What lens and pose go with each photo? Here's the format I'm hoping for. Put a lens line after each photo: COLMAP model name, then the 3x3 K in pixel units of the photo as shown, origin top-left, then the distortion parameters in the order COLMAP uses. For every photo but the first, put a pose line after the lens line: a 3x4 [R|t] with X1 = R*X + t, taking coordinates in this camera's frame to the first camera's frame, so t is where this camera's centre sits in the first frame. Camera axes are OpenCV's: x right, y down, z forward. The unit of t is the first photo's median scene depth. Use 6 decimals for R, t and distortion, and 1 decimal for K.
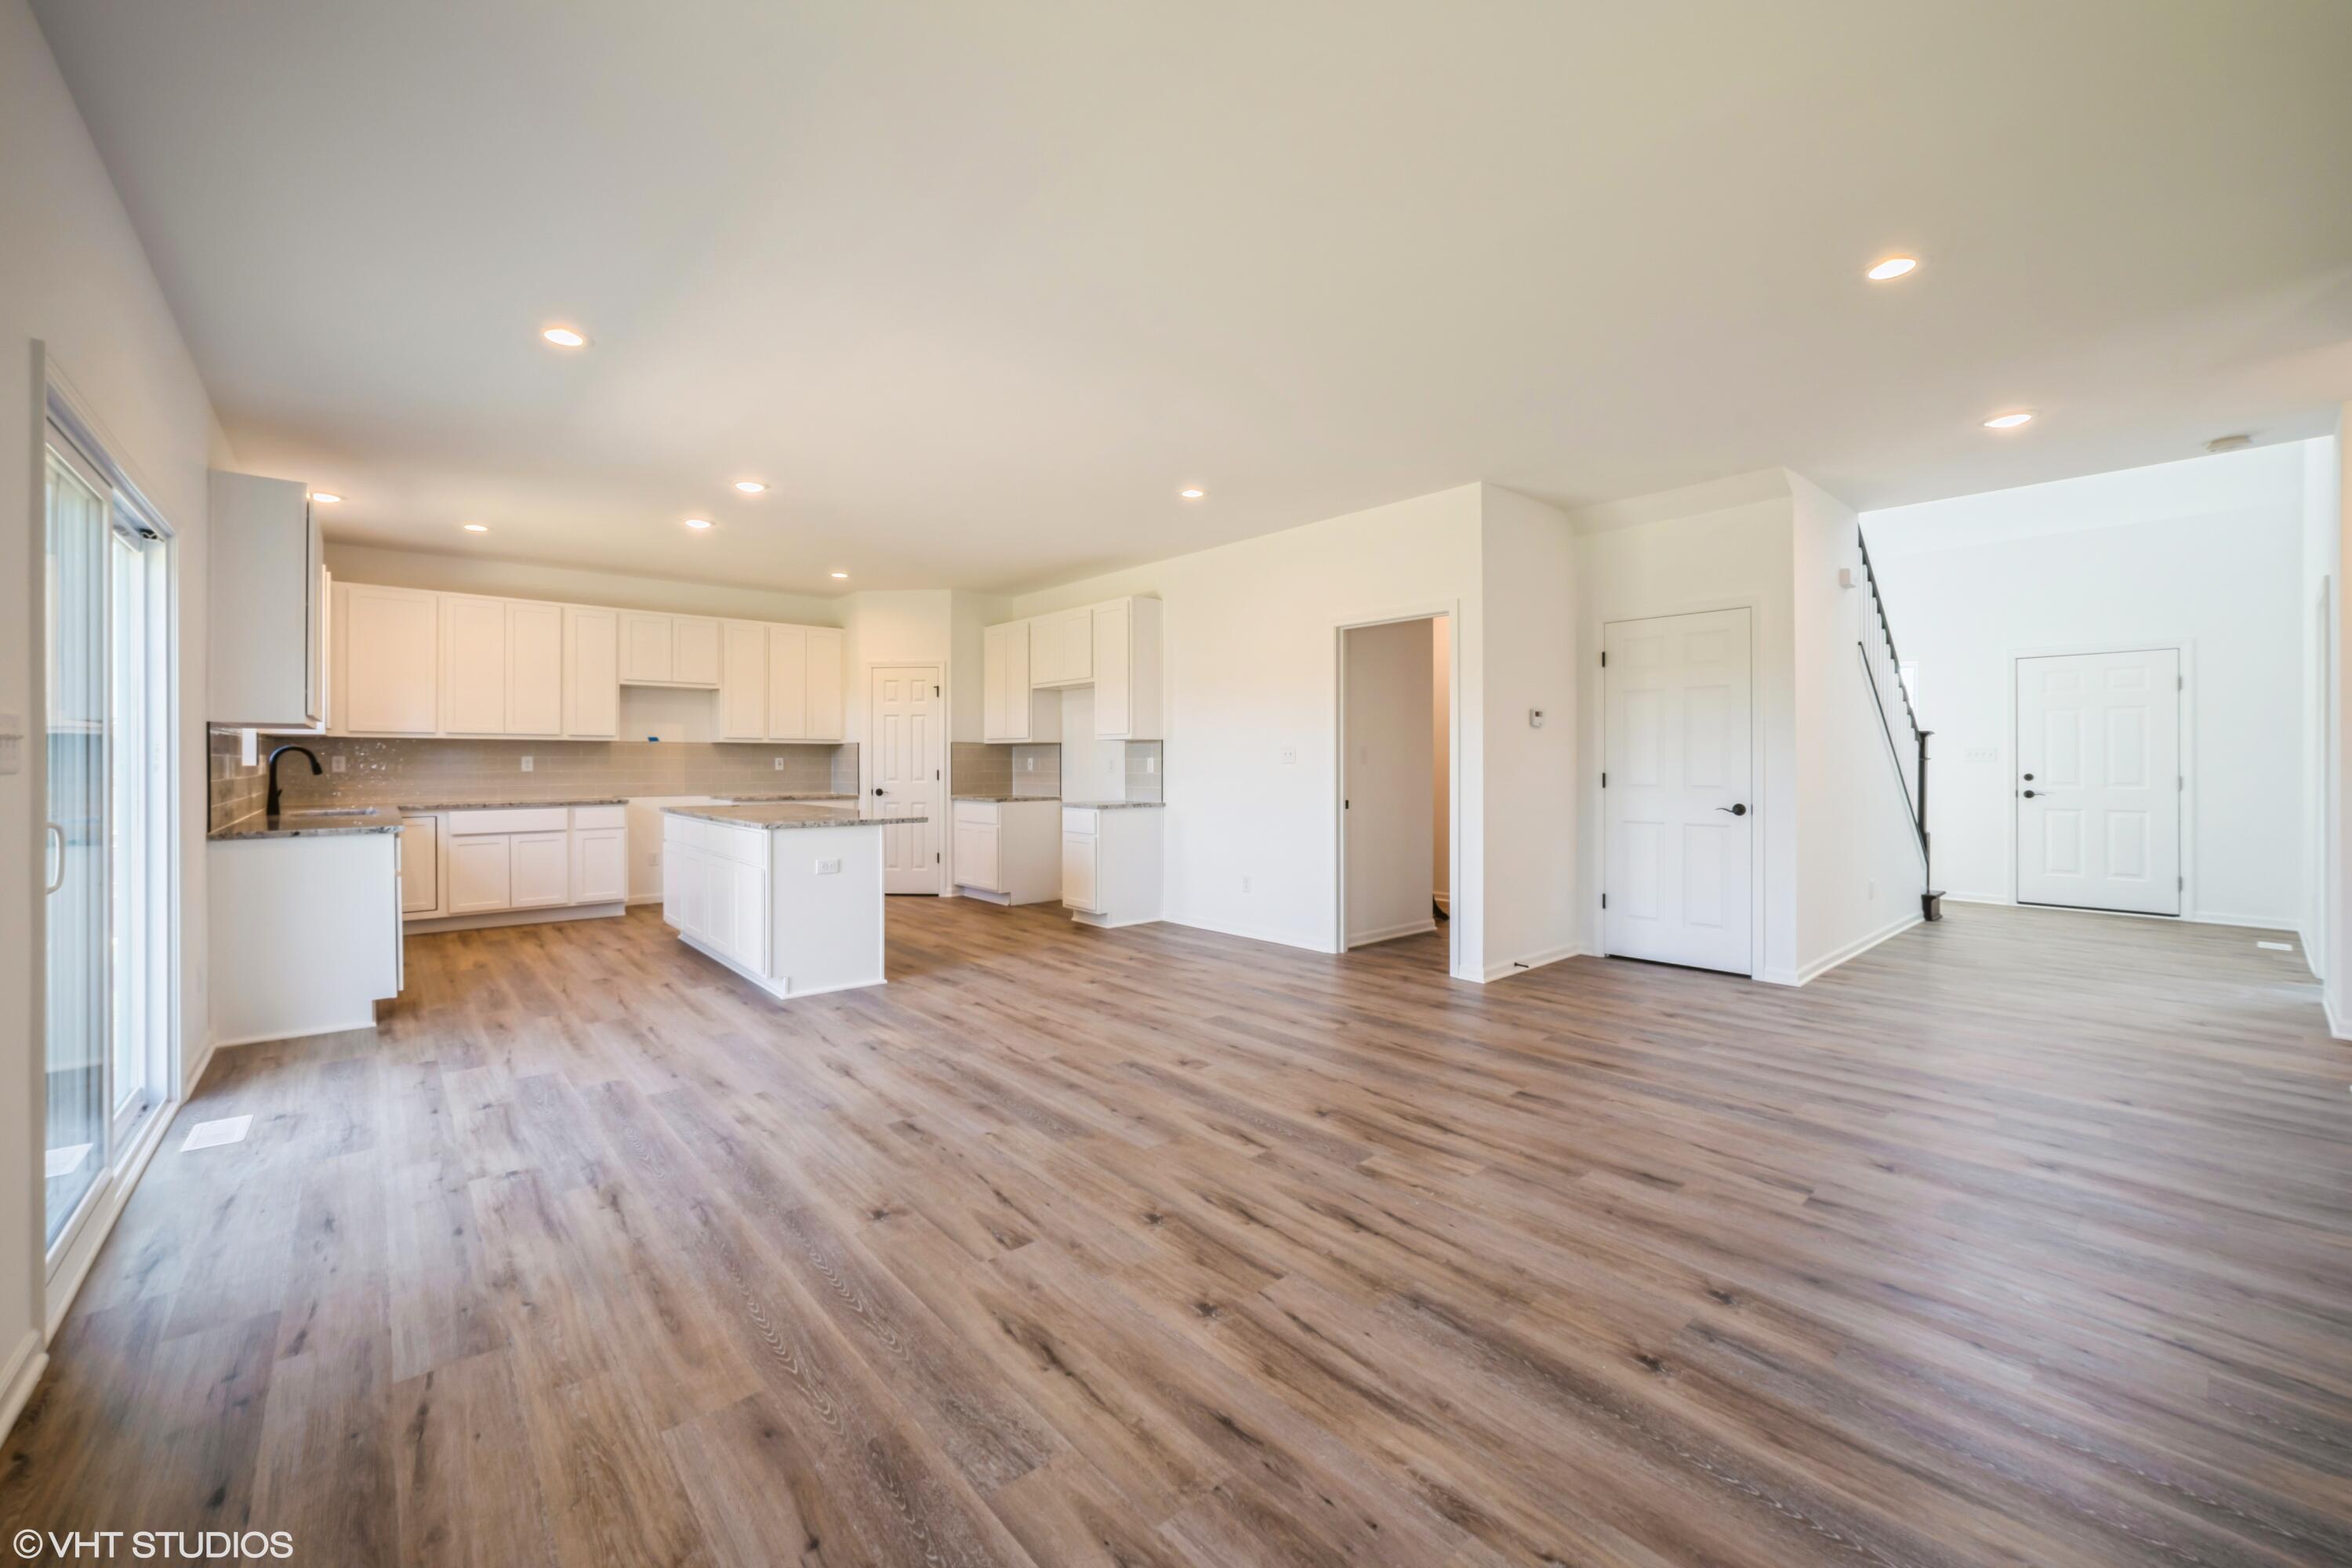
lens RADIAL K [[936.4, 0, 1176.0], [0, 936.4, 784.0], [0, 0, 1]] dist [-0.014132, 0.000702]
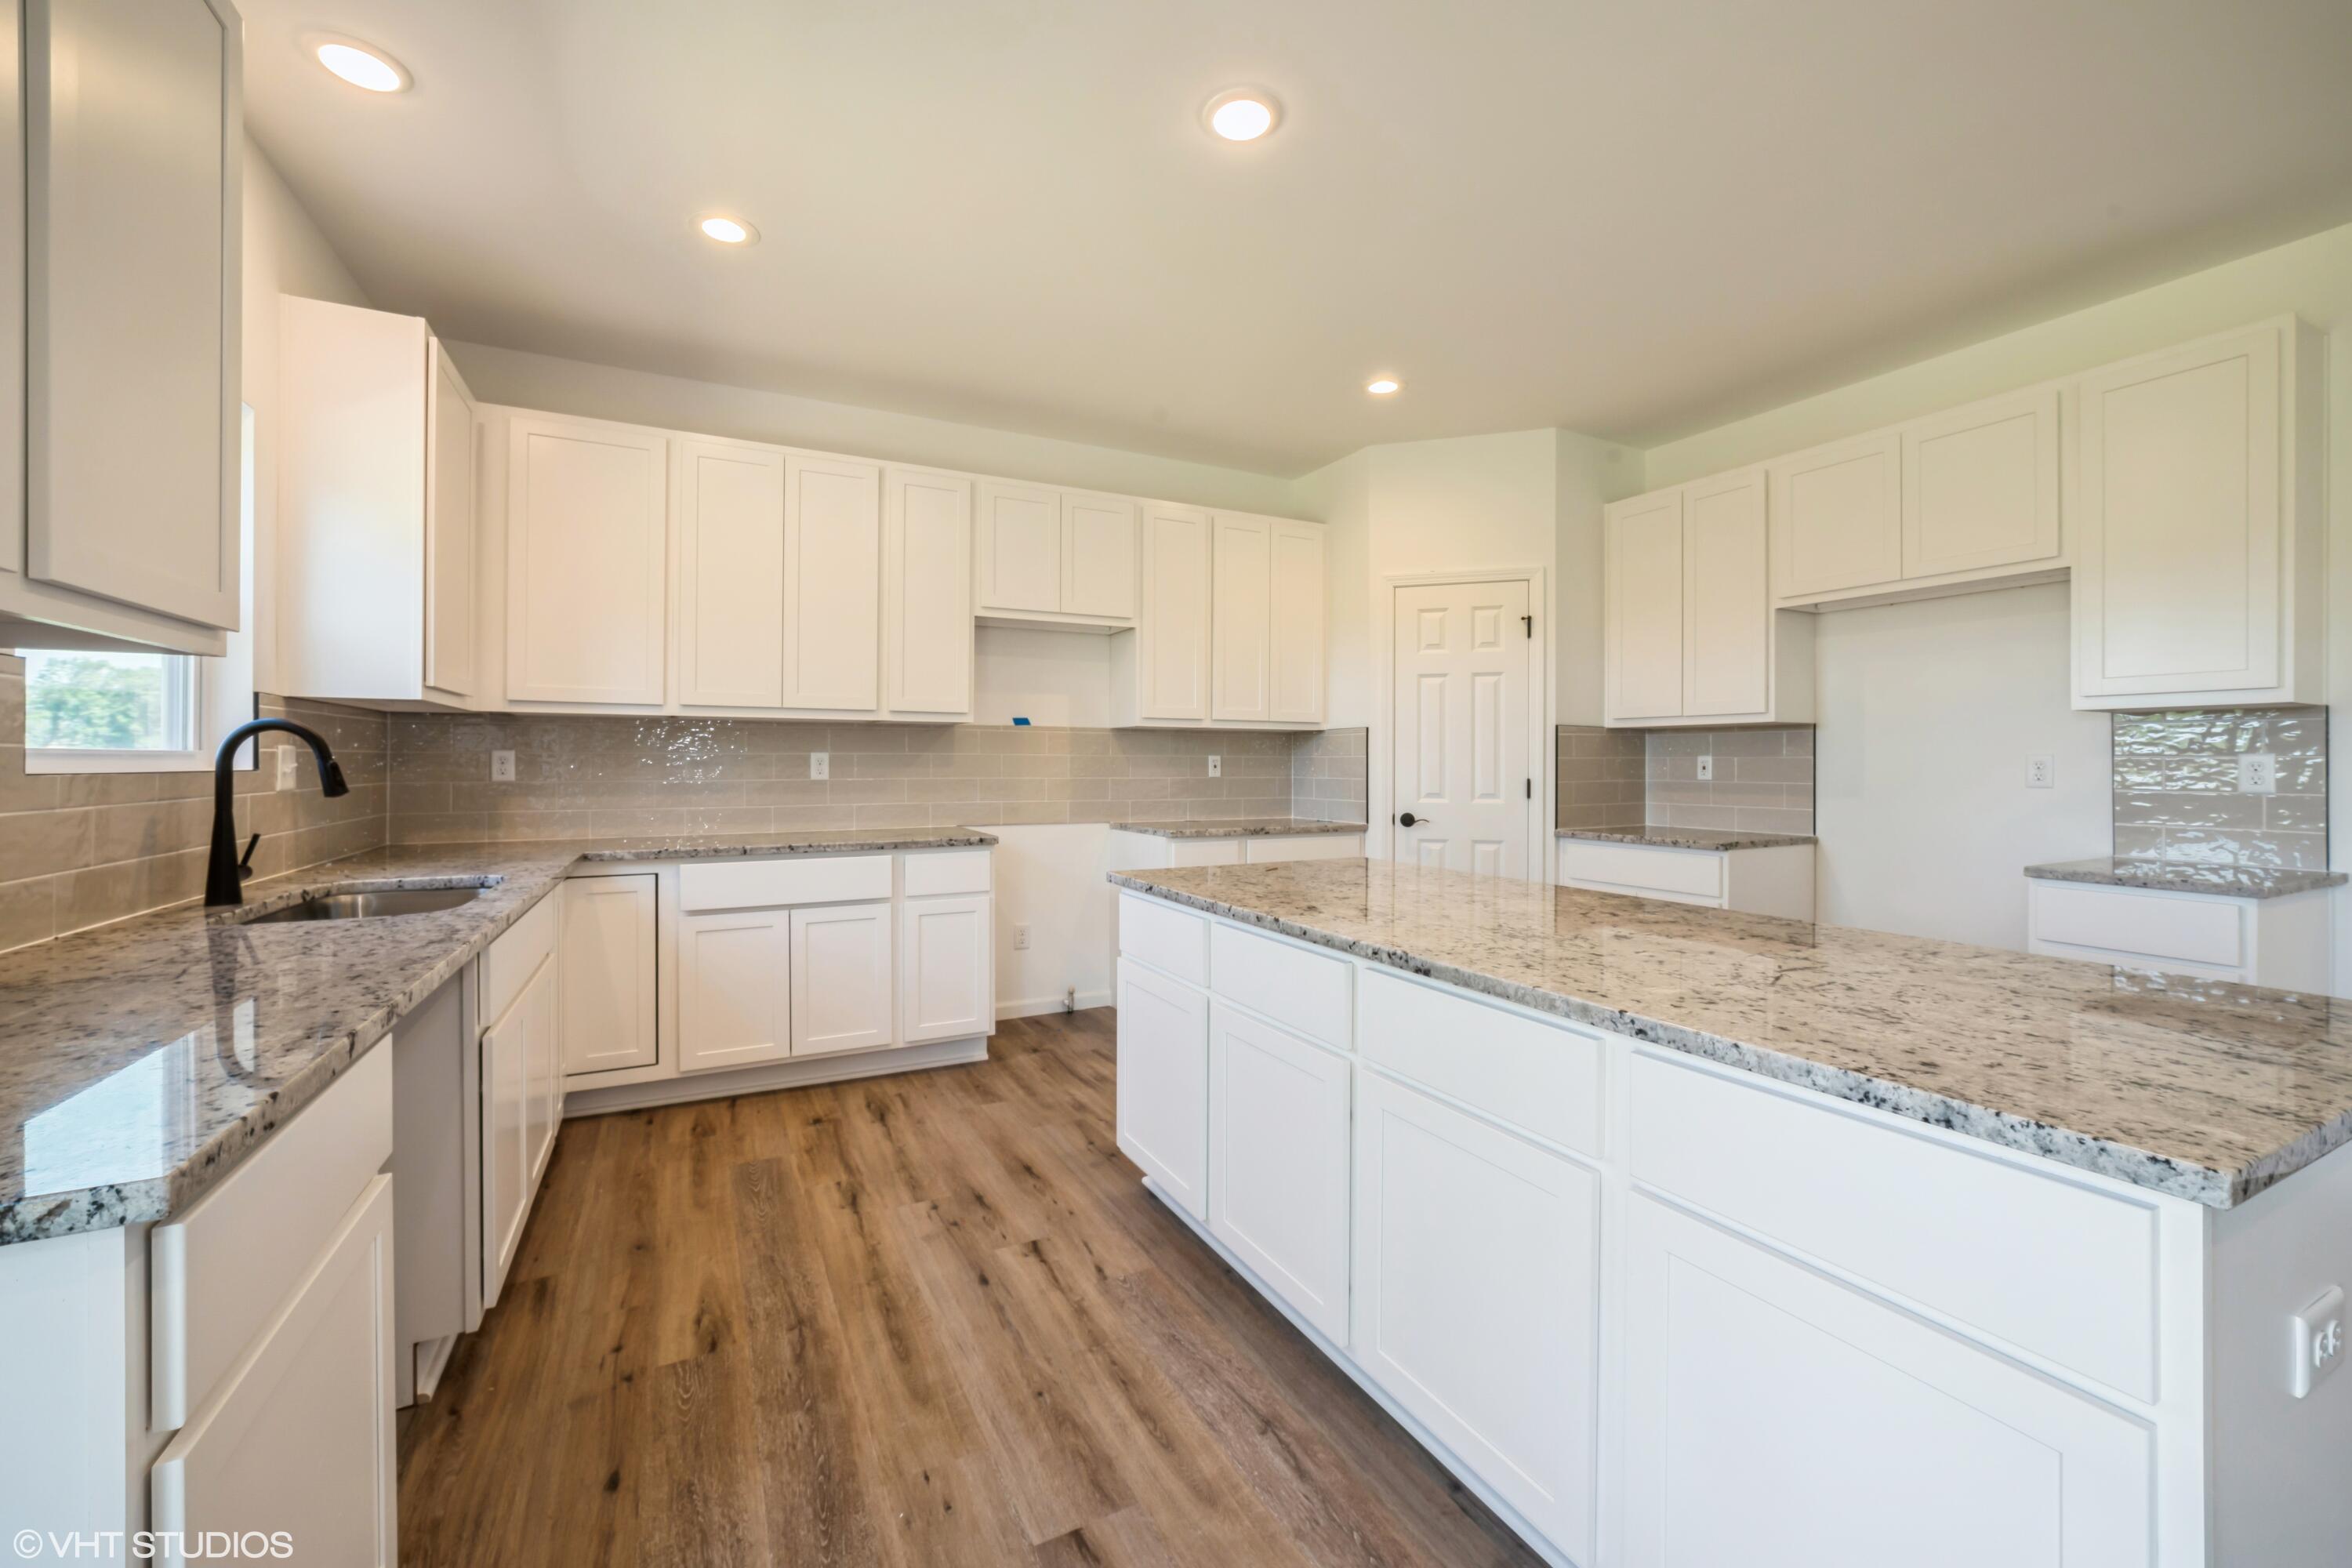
lens RADIAL K [[936.4, 0, 1176.0], [0, 936.4, 784.0], [0, 0, 1]] dist [-0.014132, 0.000702]
pose [[0.971776, 0.007104, -0.235798, -0.356681], [-0.006835, 0.999975, 0.001957, -0.013060], [0.235806, -0.000290, 0.971800, 0.504355]]
